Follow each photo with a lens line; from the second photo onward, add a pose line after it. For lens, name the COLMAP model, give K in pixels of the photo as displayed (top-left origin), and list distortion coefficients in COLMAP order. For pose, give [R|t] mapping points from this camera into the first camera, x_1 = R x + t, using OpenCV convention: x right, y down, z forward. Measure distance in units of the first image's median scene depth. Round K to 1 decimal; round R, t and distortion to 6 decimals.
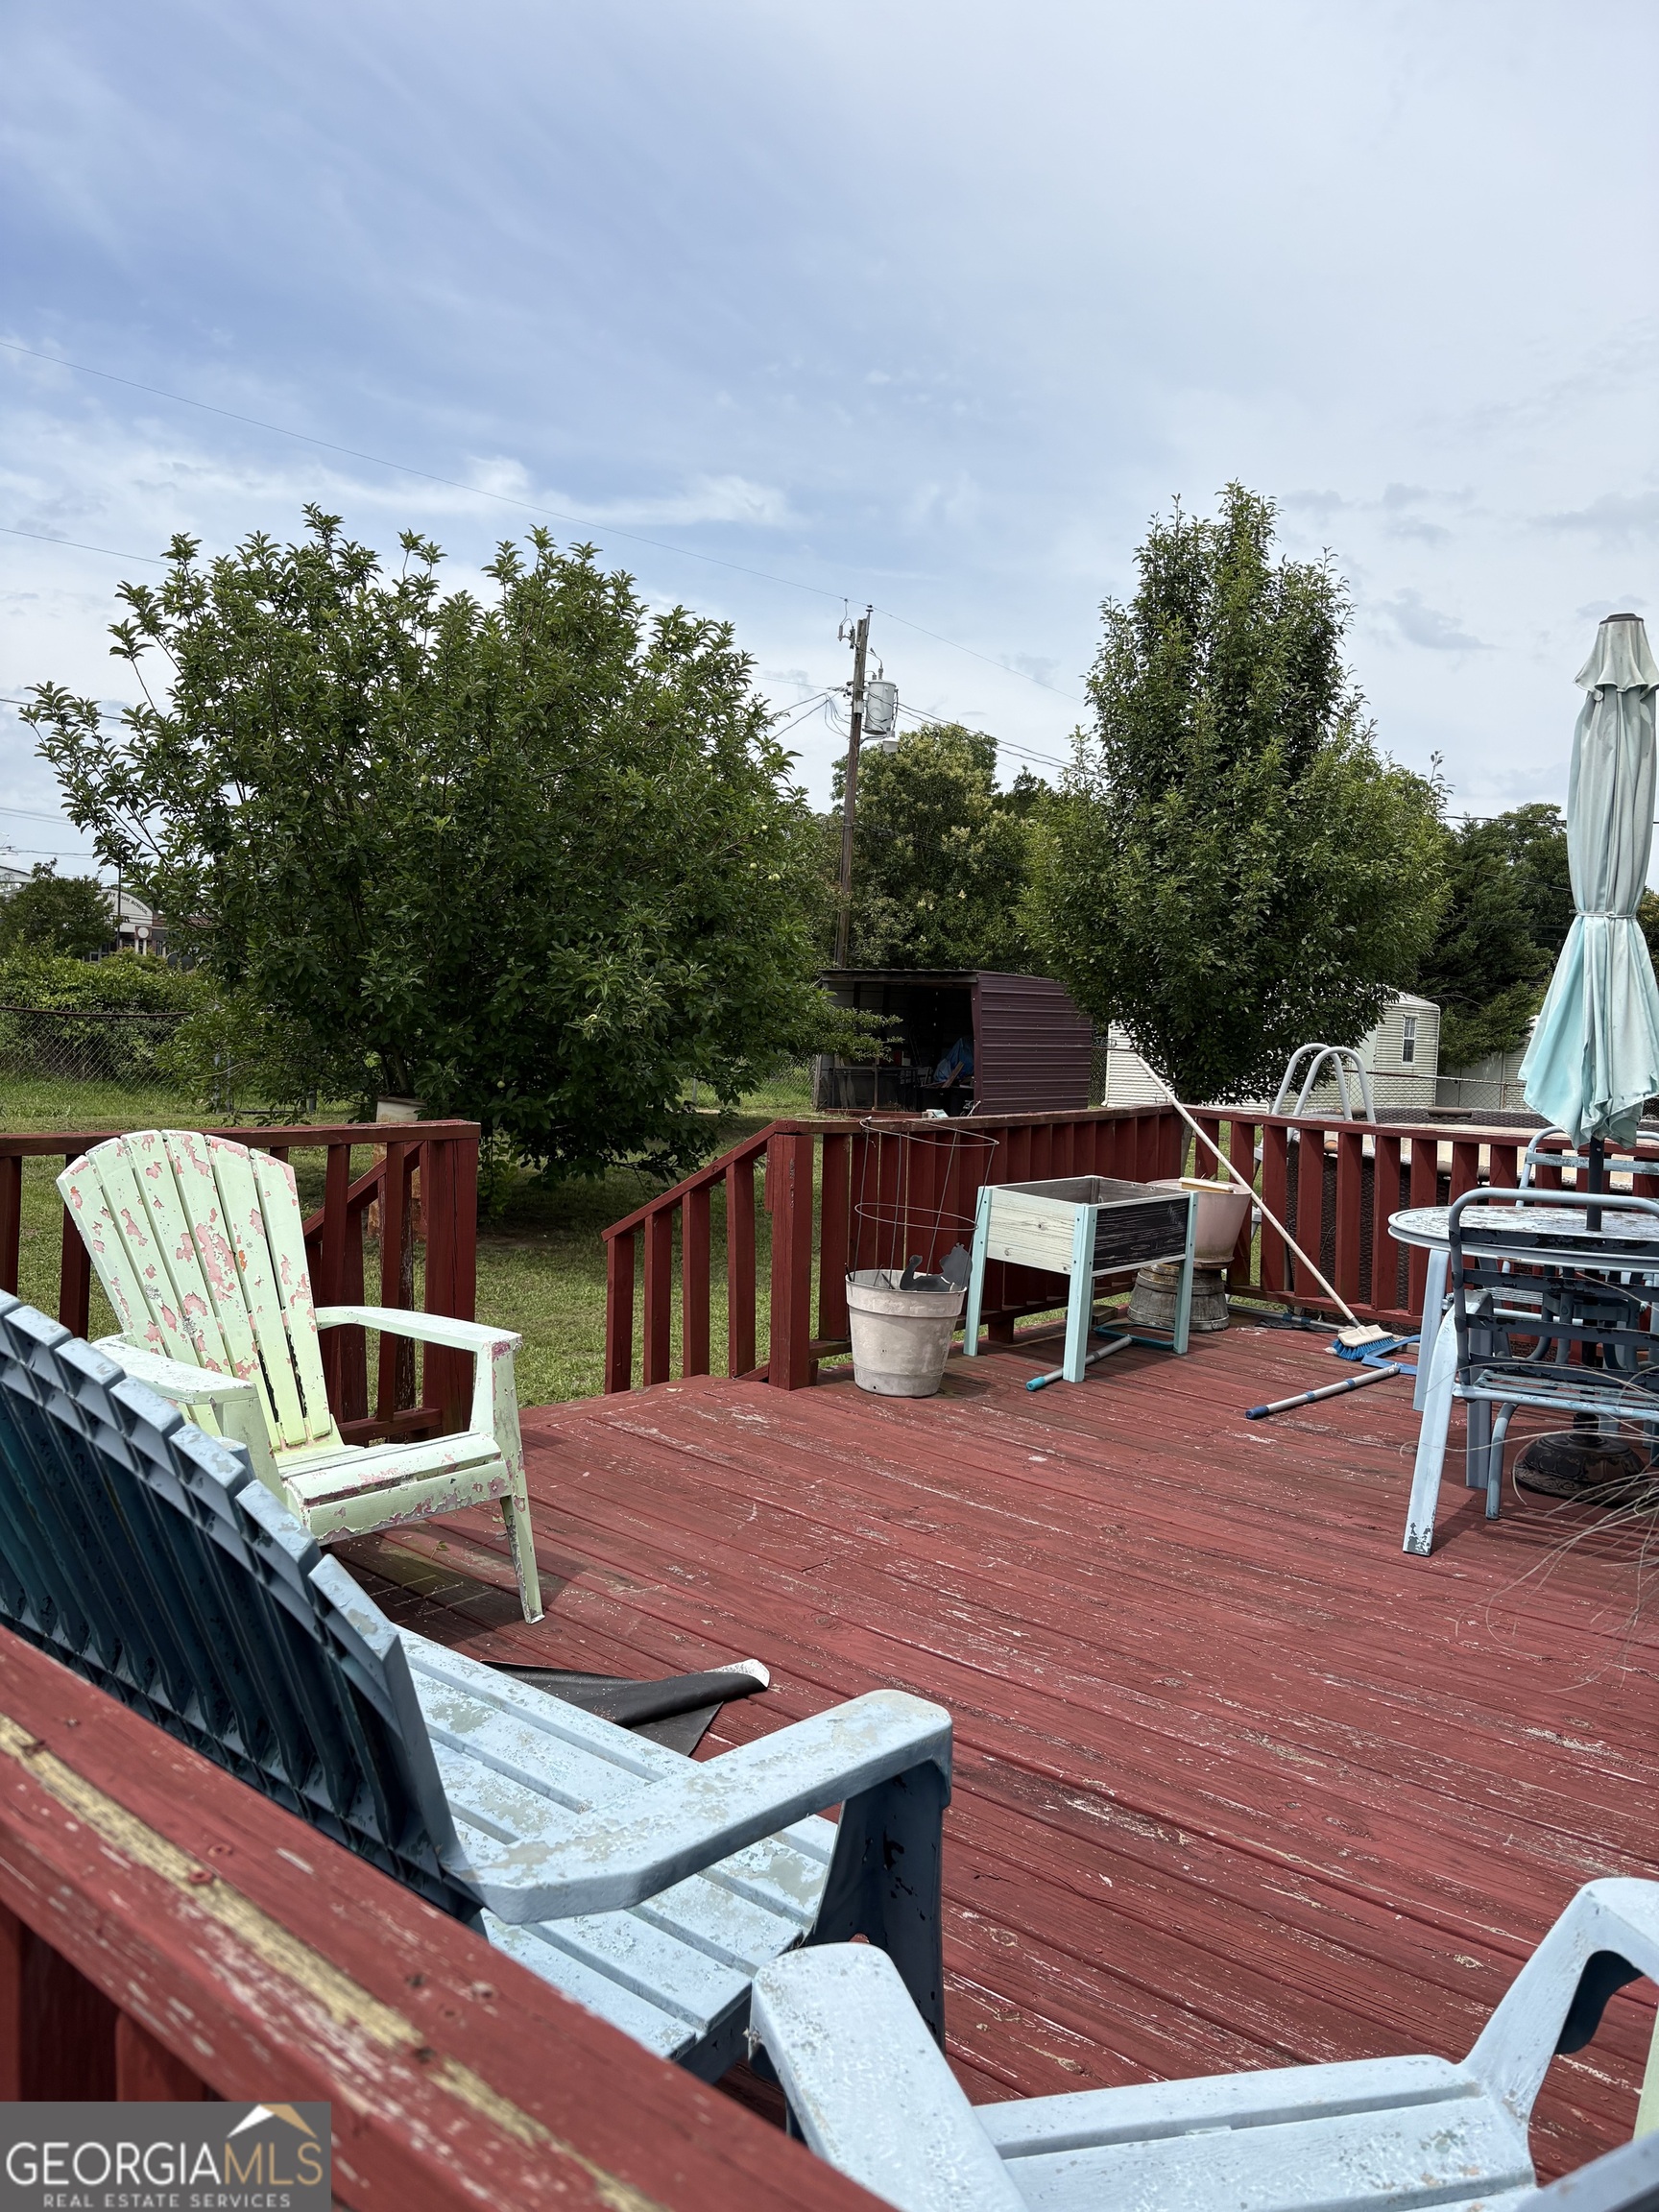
lens RADIAL K [[1673.4, 0, 829.5], [0, 1673.4, 1106.0], [0, 0, 1]] dist [0.260364, -0.000368]
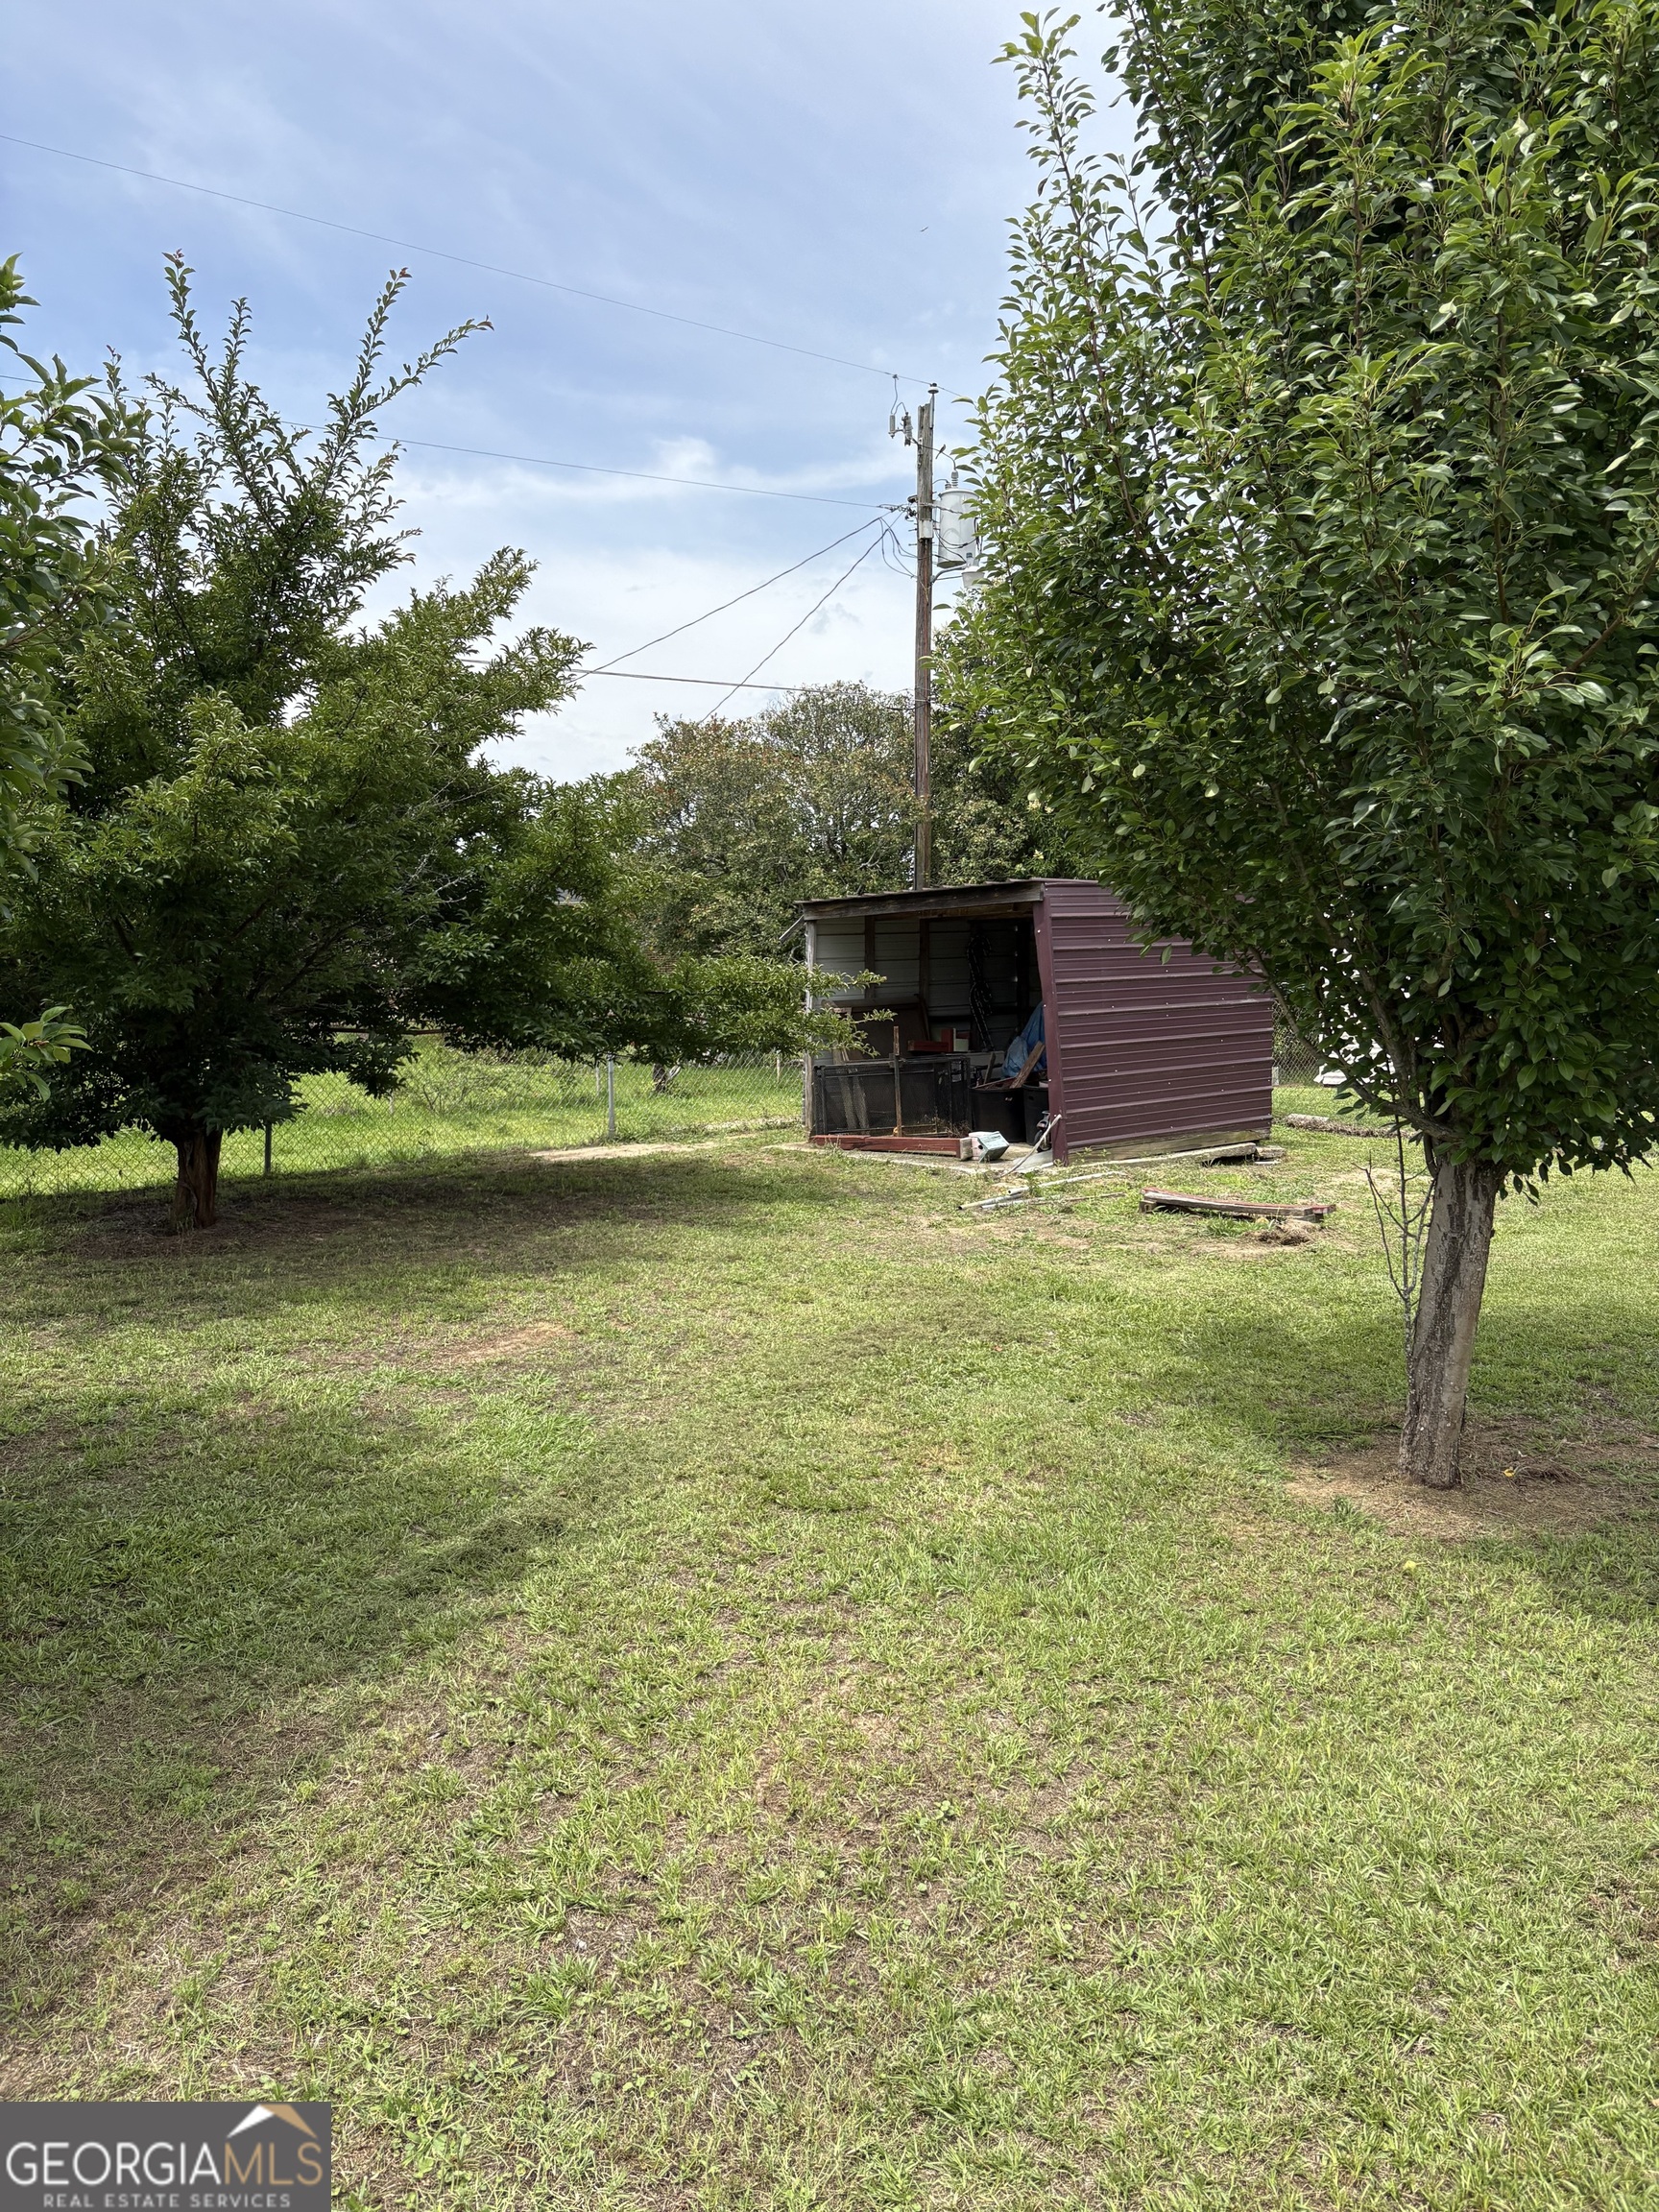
lens RADIAL K [[1675.8, 0, 829.5], [0, 1675.8, 1106.0], [0, 0, 1]] dist [0.087298, 0.000986]
pose [[0.988671, -0.055732, -0.139368, 0.061648], [0.058818, 0.998104, 0.018115, -0.013584], [0.138094, -0.026107, 0.990075, 0.297919]]
